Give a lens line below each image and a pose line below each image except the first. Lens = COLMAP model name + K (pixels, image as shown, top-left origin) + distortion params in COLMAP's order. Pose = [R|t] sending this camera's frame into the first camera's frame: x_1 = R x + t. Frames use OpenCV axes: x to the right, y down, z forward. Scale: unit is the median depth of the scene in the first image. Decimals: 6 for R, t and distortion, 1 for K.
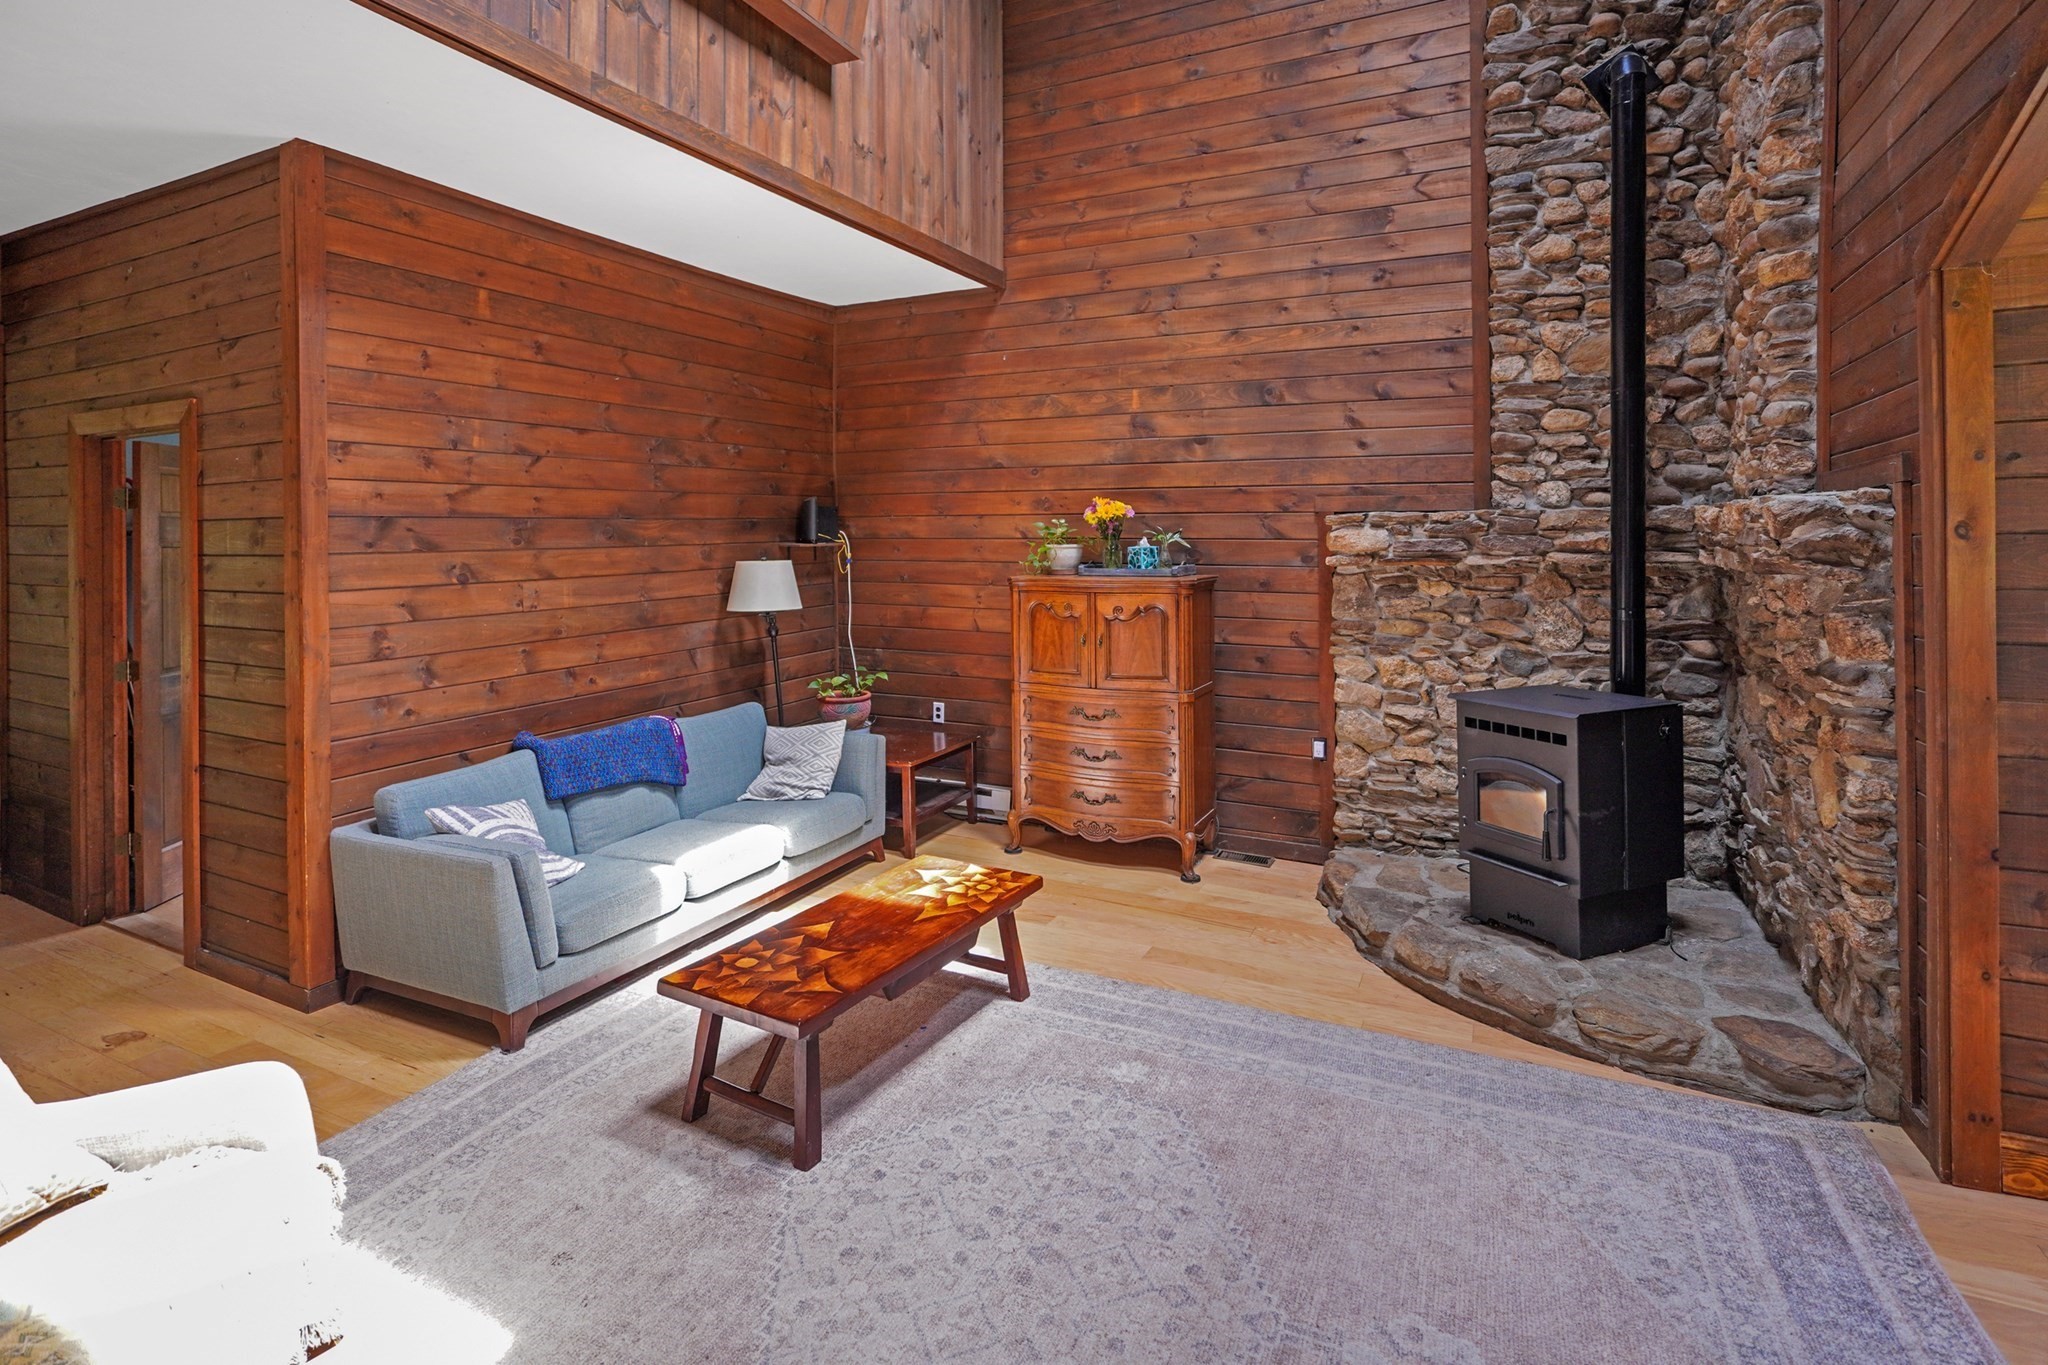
lens RADIAL K [[977.3, 0, 1028.2], [0, 977.3, 529.7], [0, 0, 1]] dist [-0.023860, 0.008791]
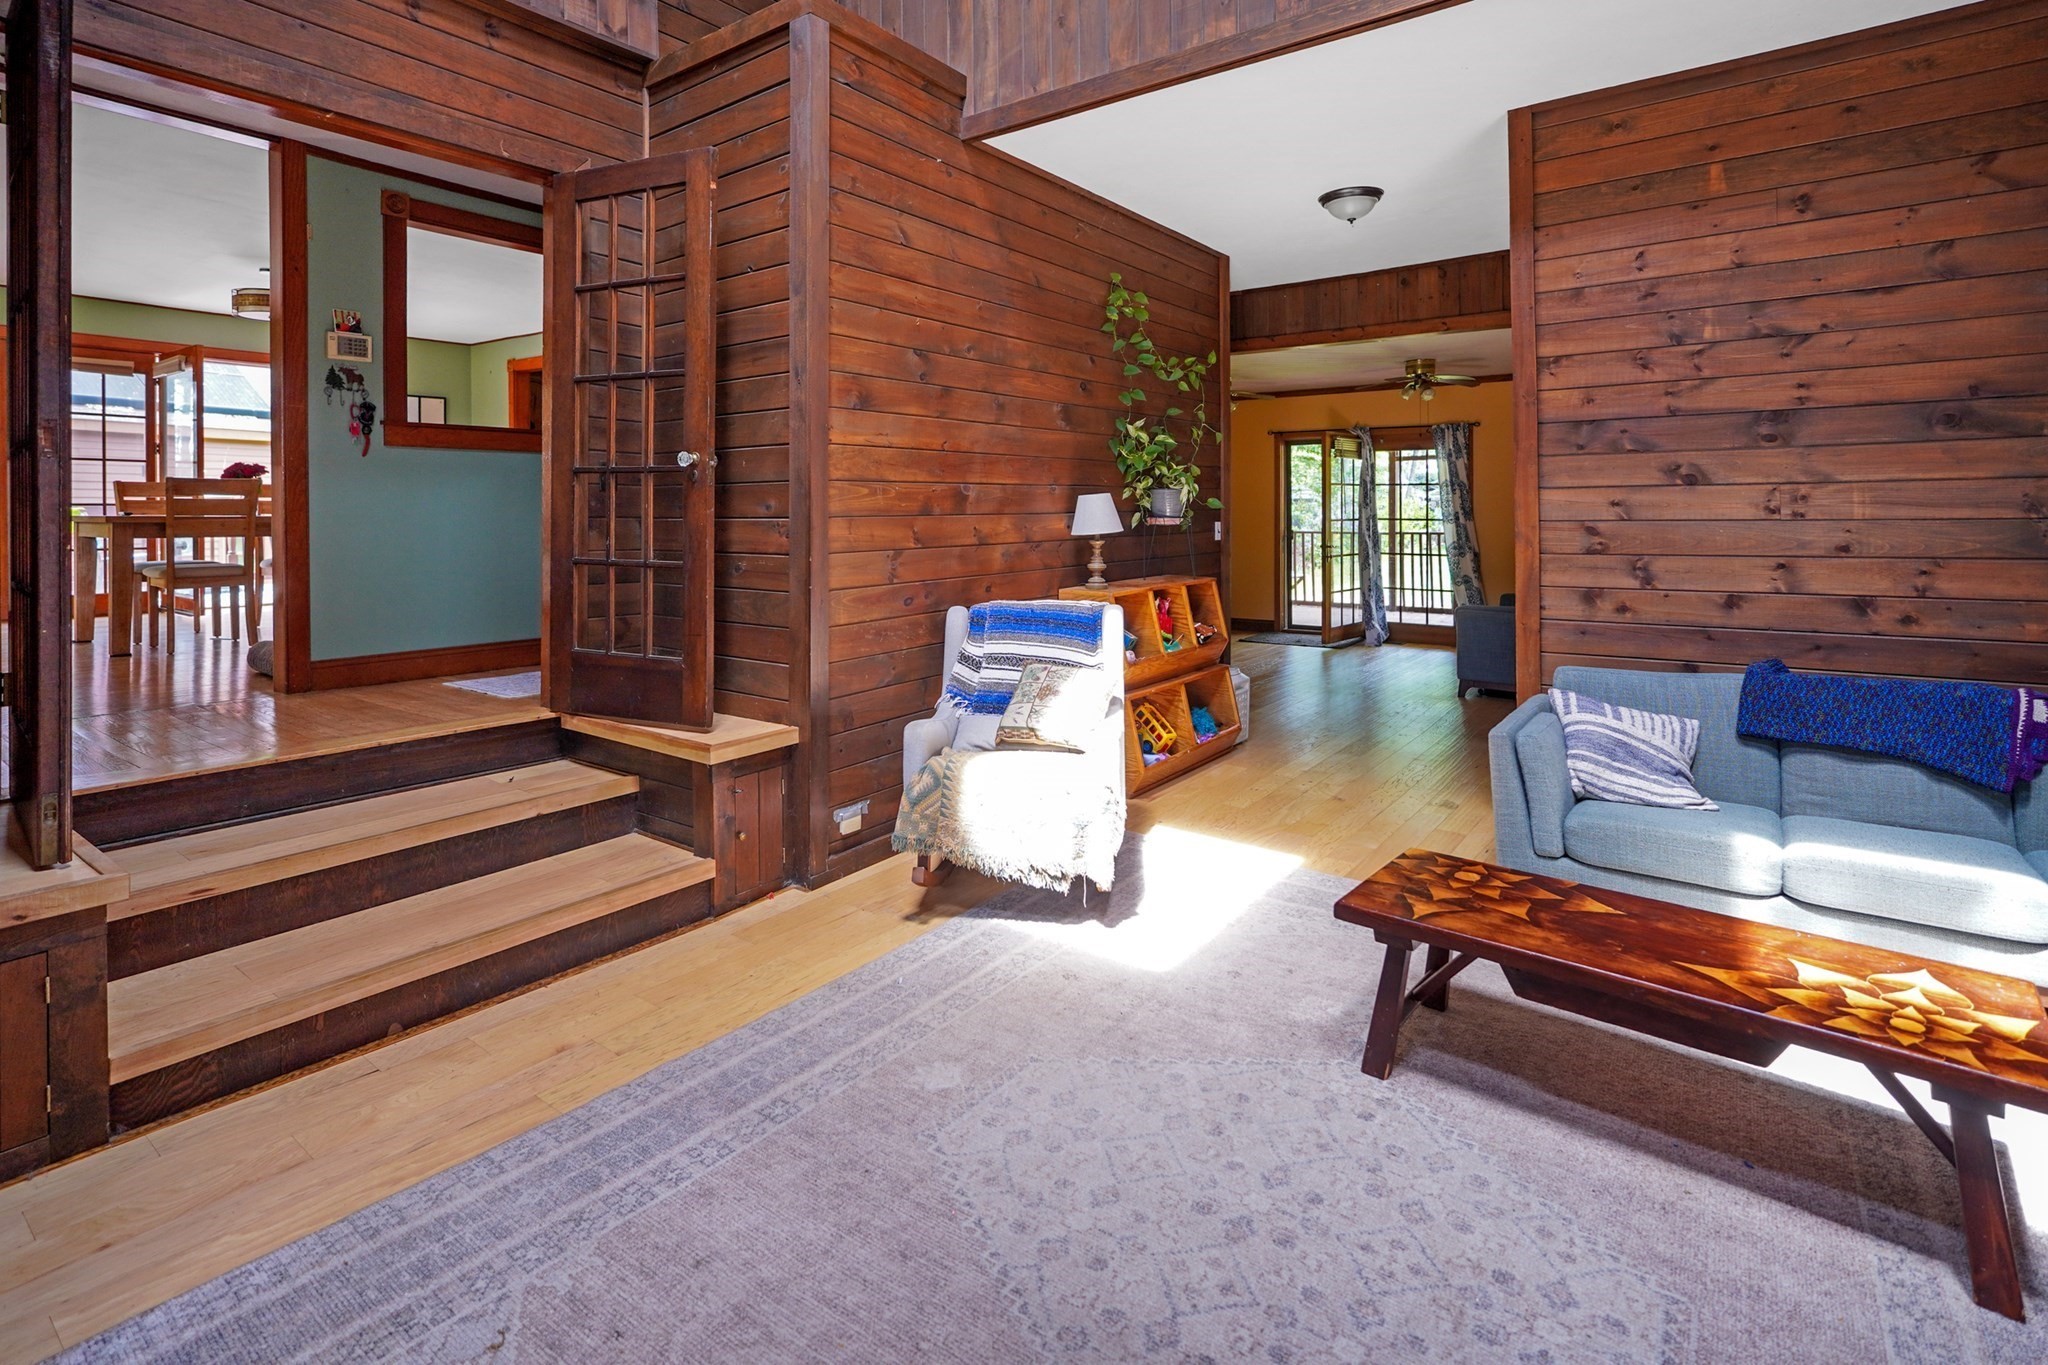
lens RADIAL K [[994.7, 0, 1021.8], [0, 994.7, 501.8], [0, 0, 1]] dist [-0.002467, 0.000826]
pose [[-0.177529, 0.003172, -0.984110, 0.443920], [0.016693, 0.999861, 0.000211, 0.055343], [0.983974, -0.016390, -0.177557, 0.481295]]
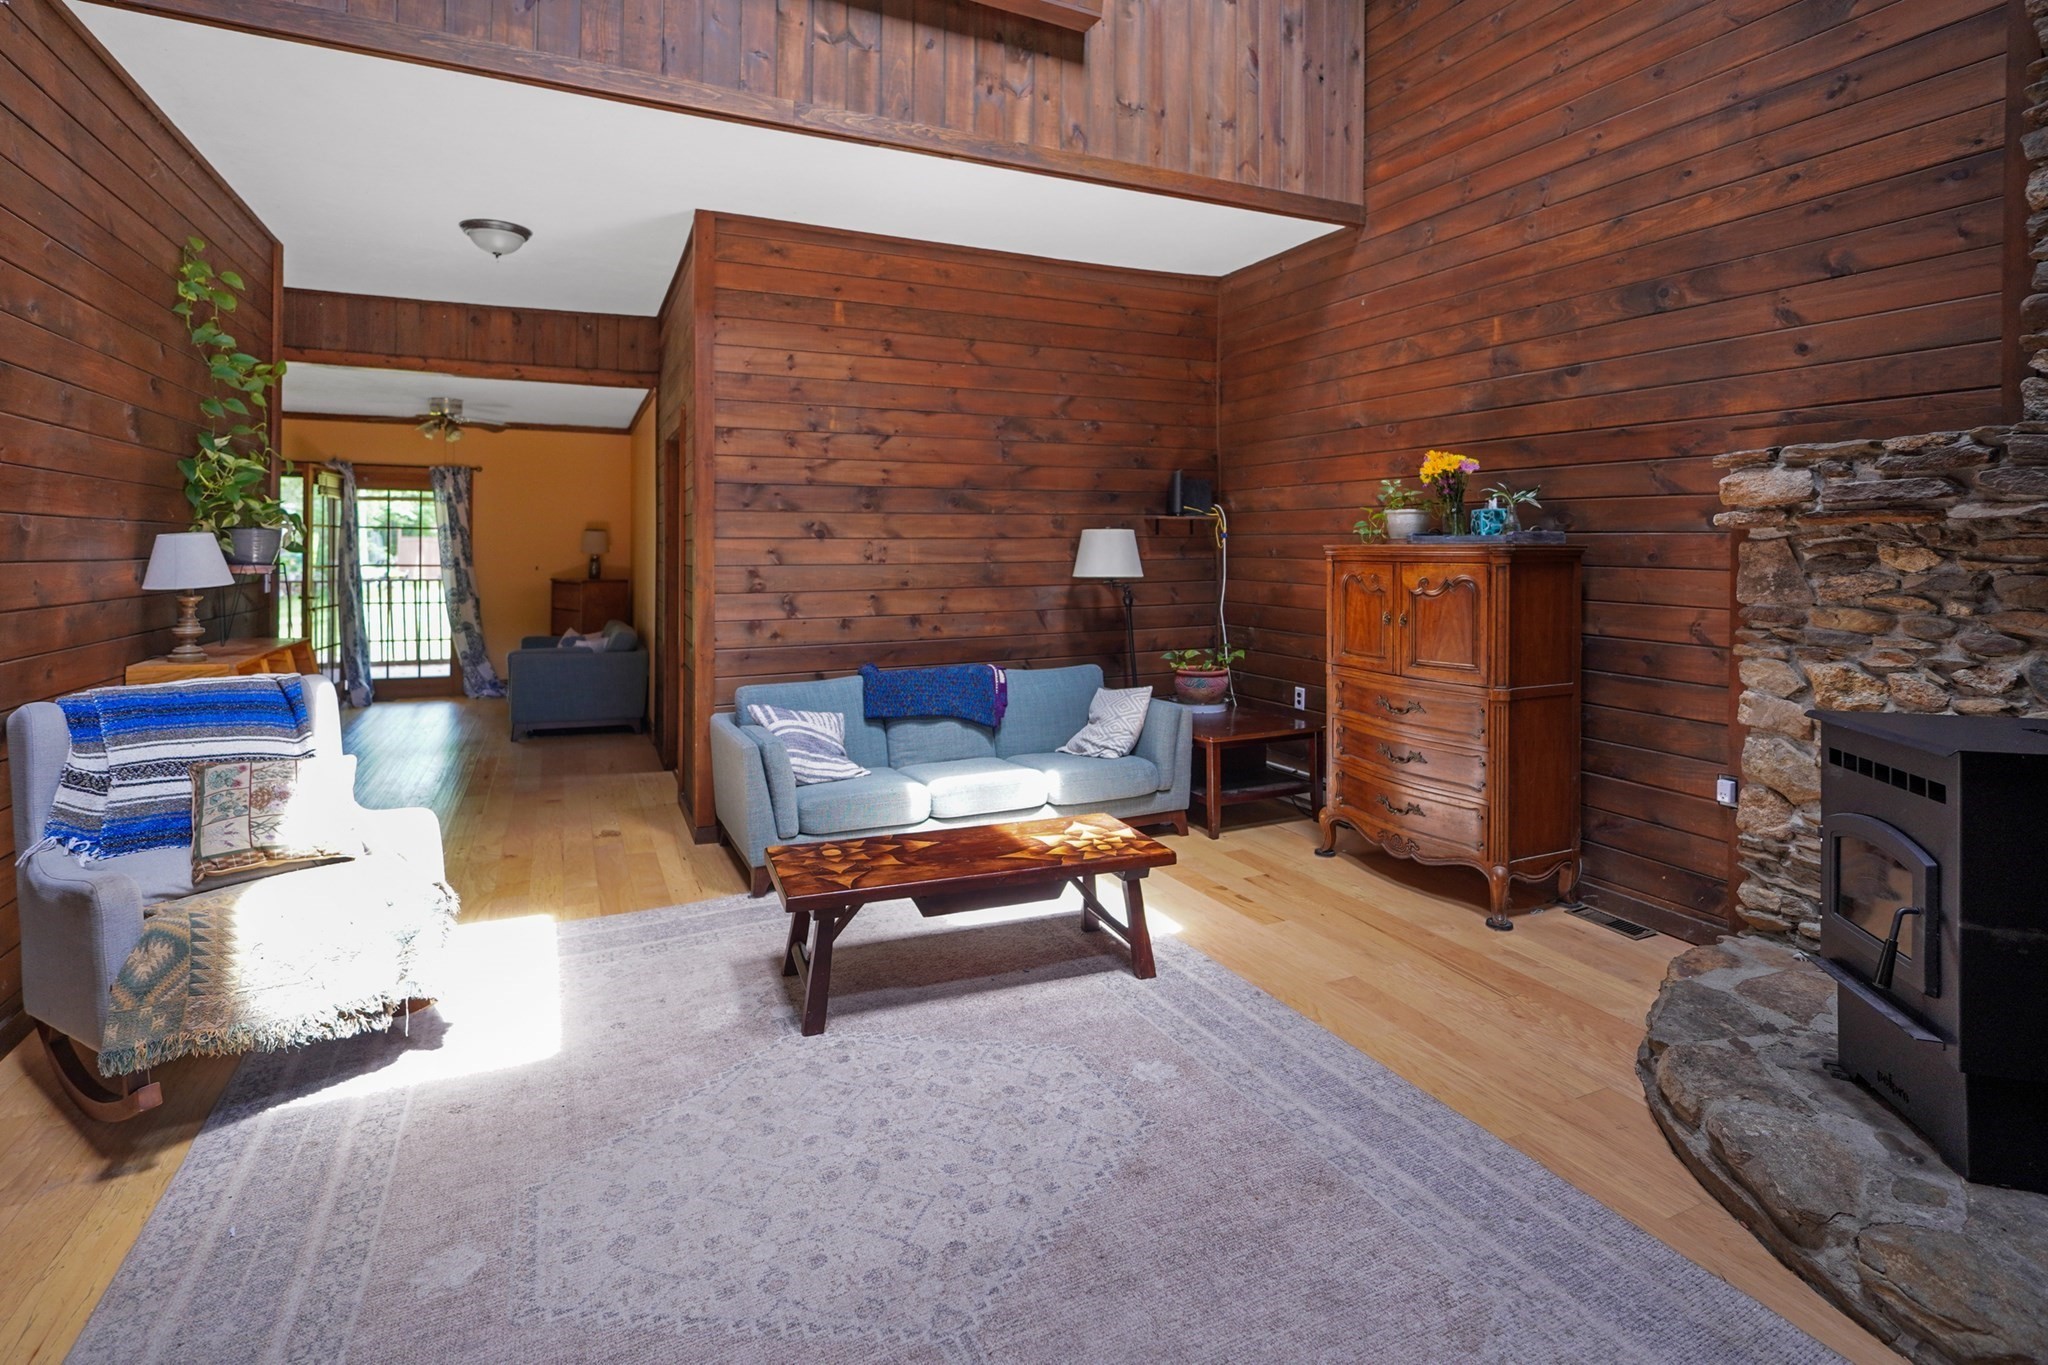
lens RADIAL K [[977.5, 0, 1028.2], [0, 977.5, 542.5], [0, 0, 1]] dist [-0.021744, 0.009455]
pose [[0.785356, 0.004459, -0.619028, 0.373236], [-0.003043, 0.999990, 0.003342, 0.051048], [0.619037, -0.000741, 0.785362, 0.158800]]
